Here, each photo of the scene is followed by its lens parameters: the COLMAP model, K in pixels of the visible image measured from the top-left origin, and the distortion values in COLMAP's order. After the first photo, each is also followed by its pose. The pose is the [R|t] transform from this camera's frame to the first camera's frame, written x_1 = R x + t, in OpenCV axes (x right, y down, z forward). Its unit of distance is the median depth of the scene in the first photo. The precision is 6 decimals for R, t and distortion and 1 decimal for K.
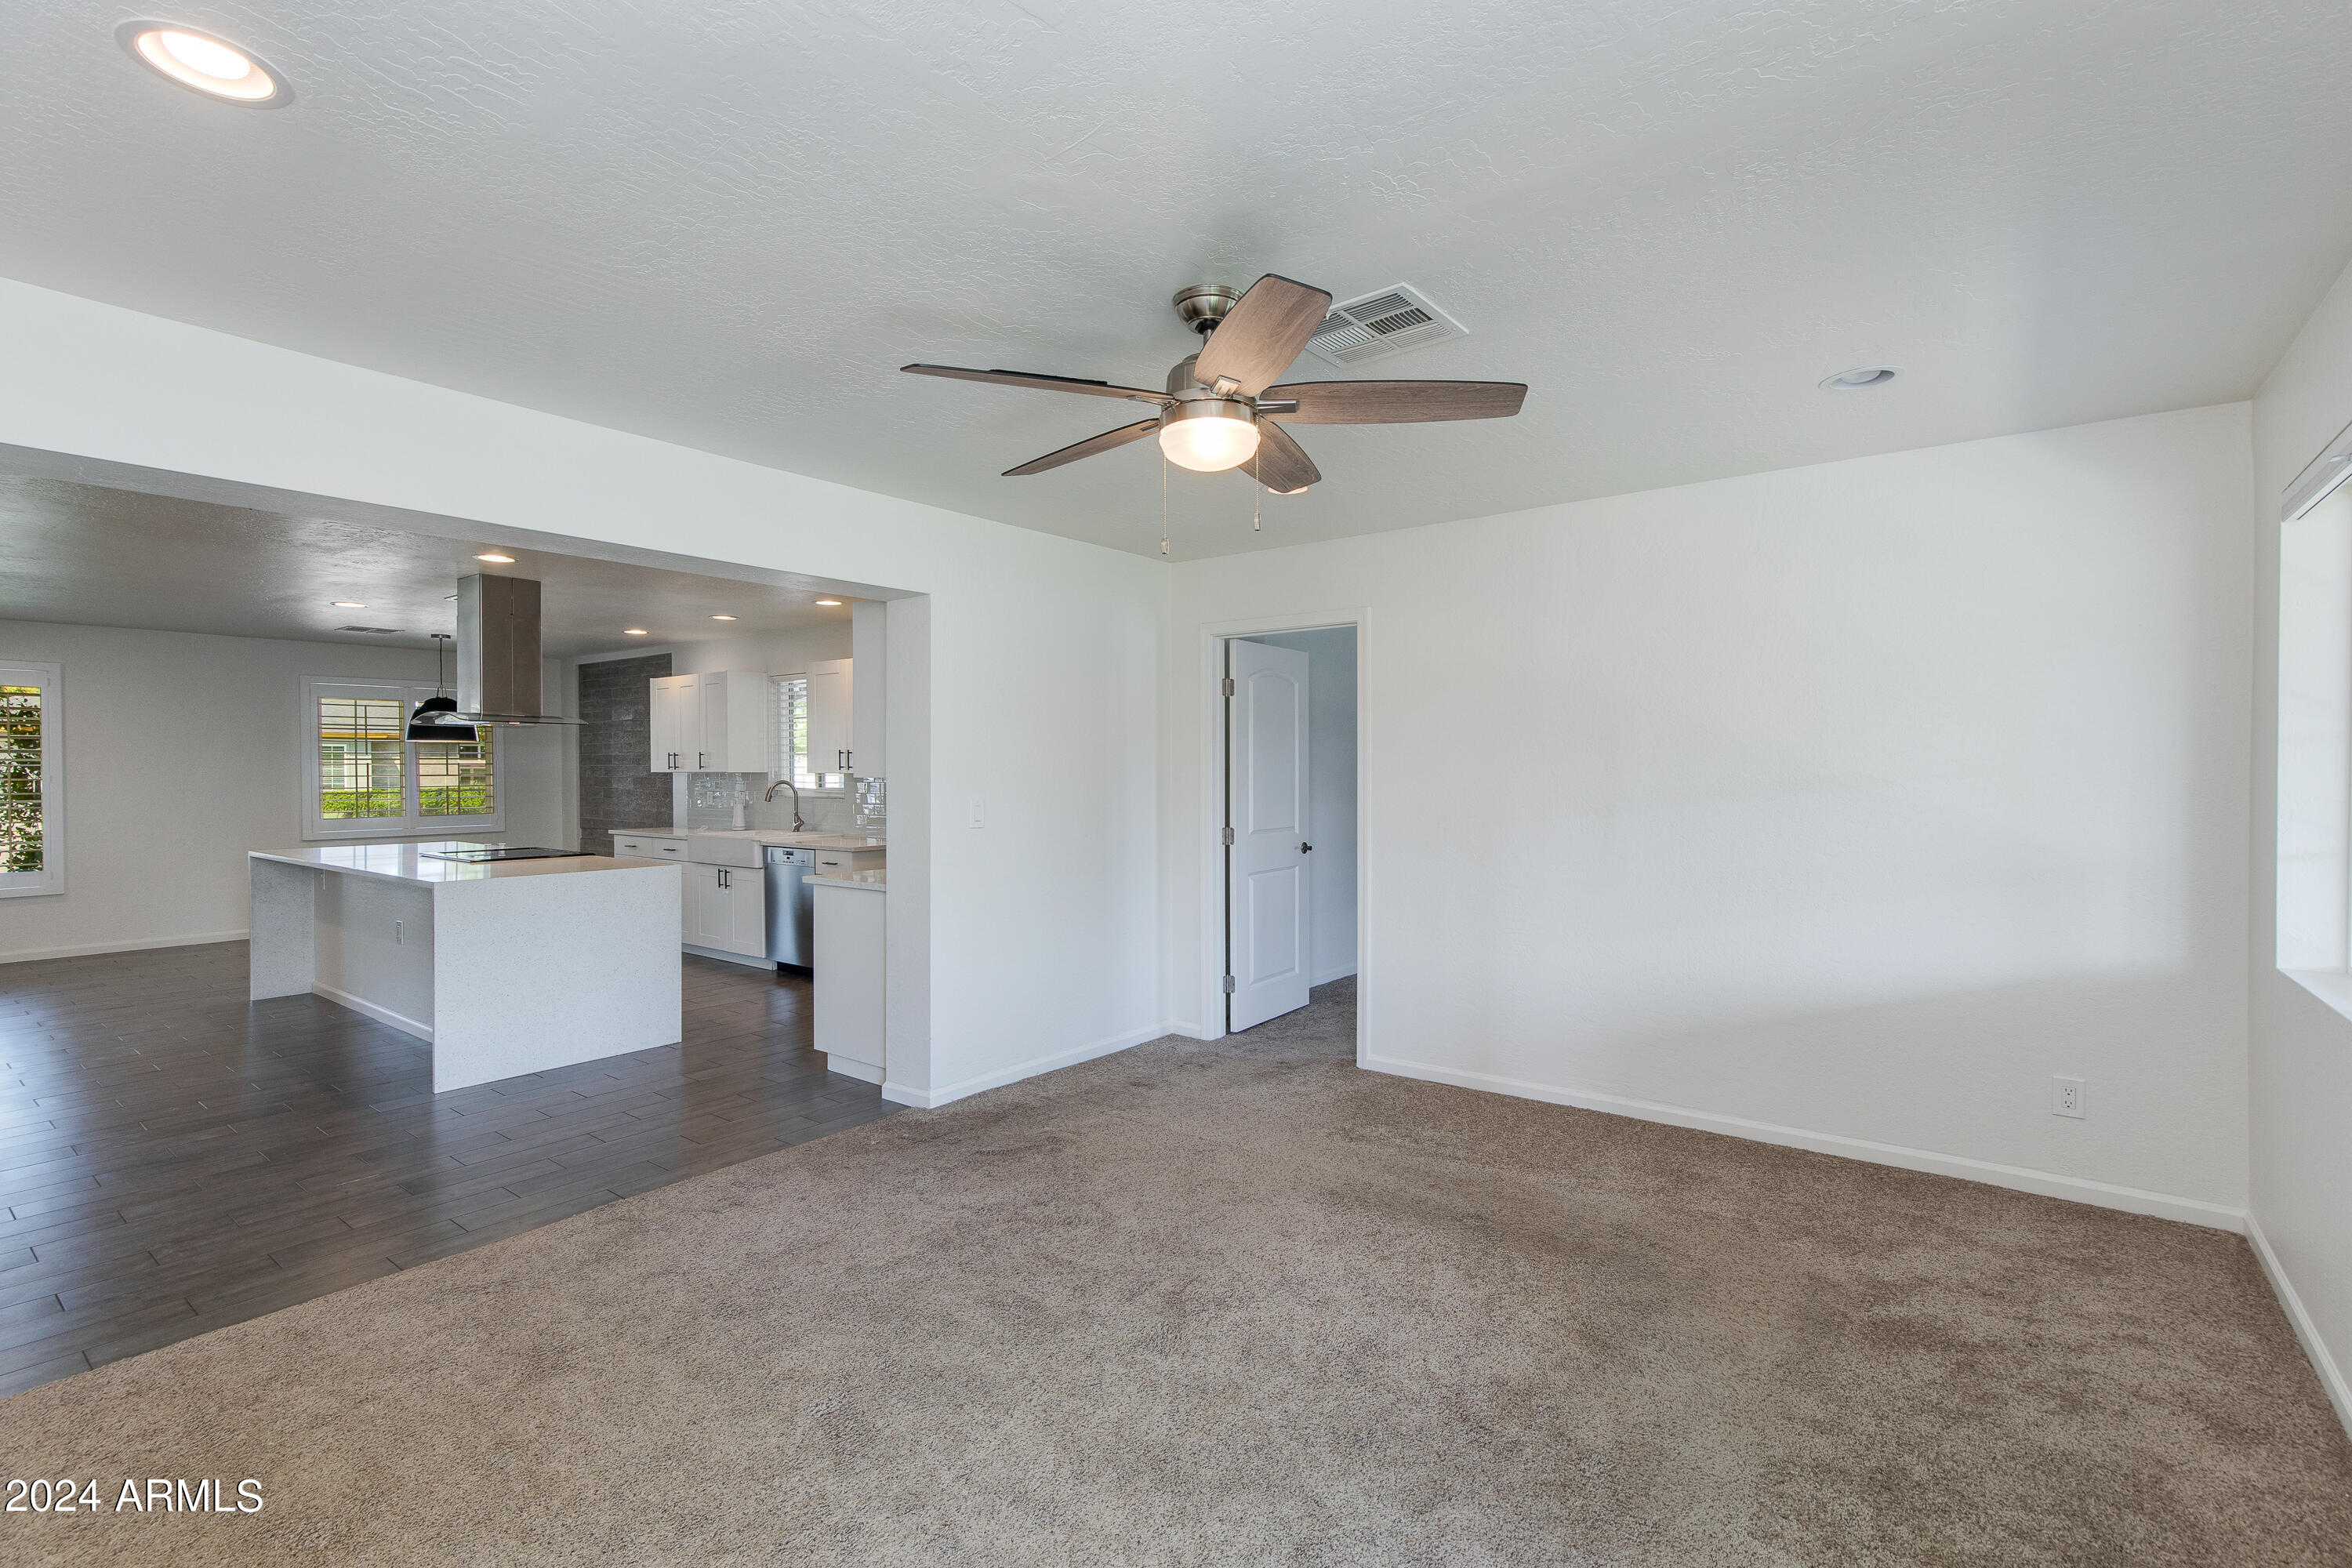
lens RADIAL K [[1062.0, 0, 1178.3], [0, 1062.0, 776.9], [0, 0, 1]] dist [0.004622, 0.000526]
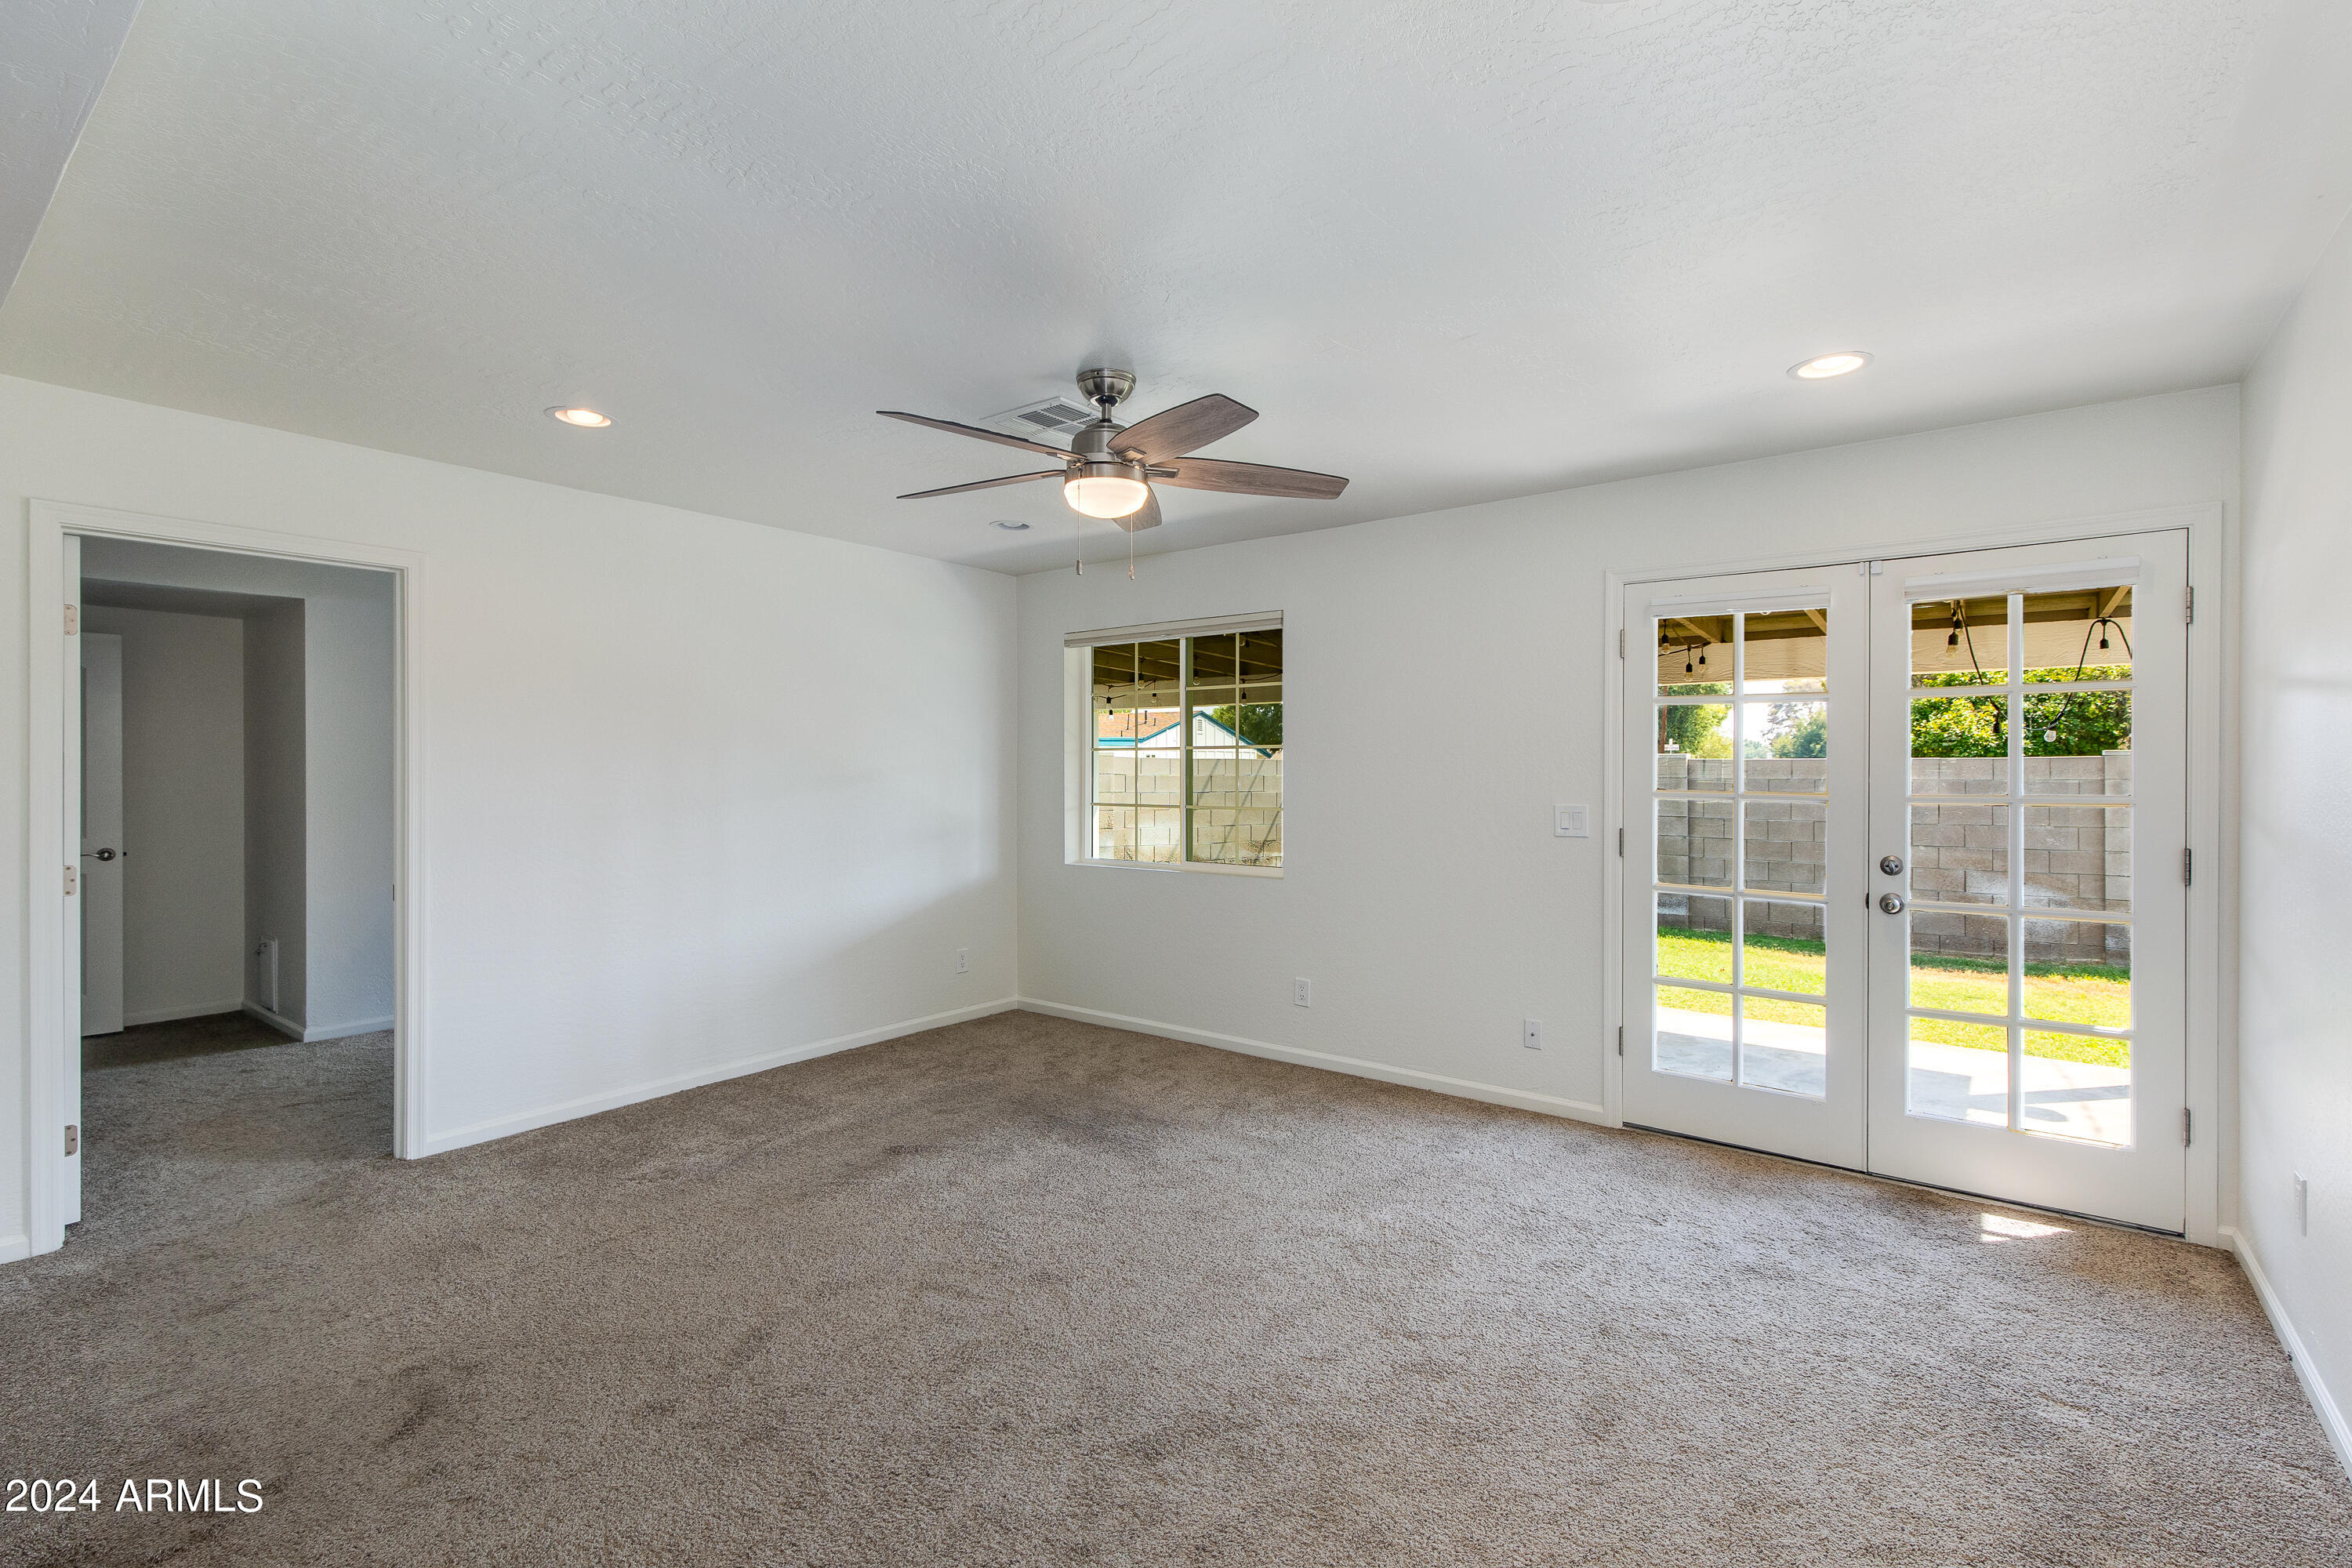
lens RADIAL K [[1062.0, 0, 1178.3], [0, 1062.0, 776.9], [0, 0, 1]] dist [0.004622, 0.000526]
pose [[0.004336, -0.010852, 0.999932, -0.834551], [0.002489, 0.999938, 0.010841, -0.009417], [-0.999988, 0.002442, 0.004362, 0.635819]]
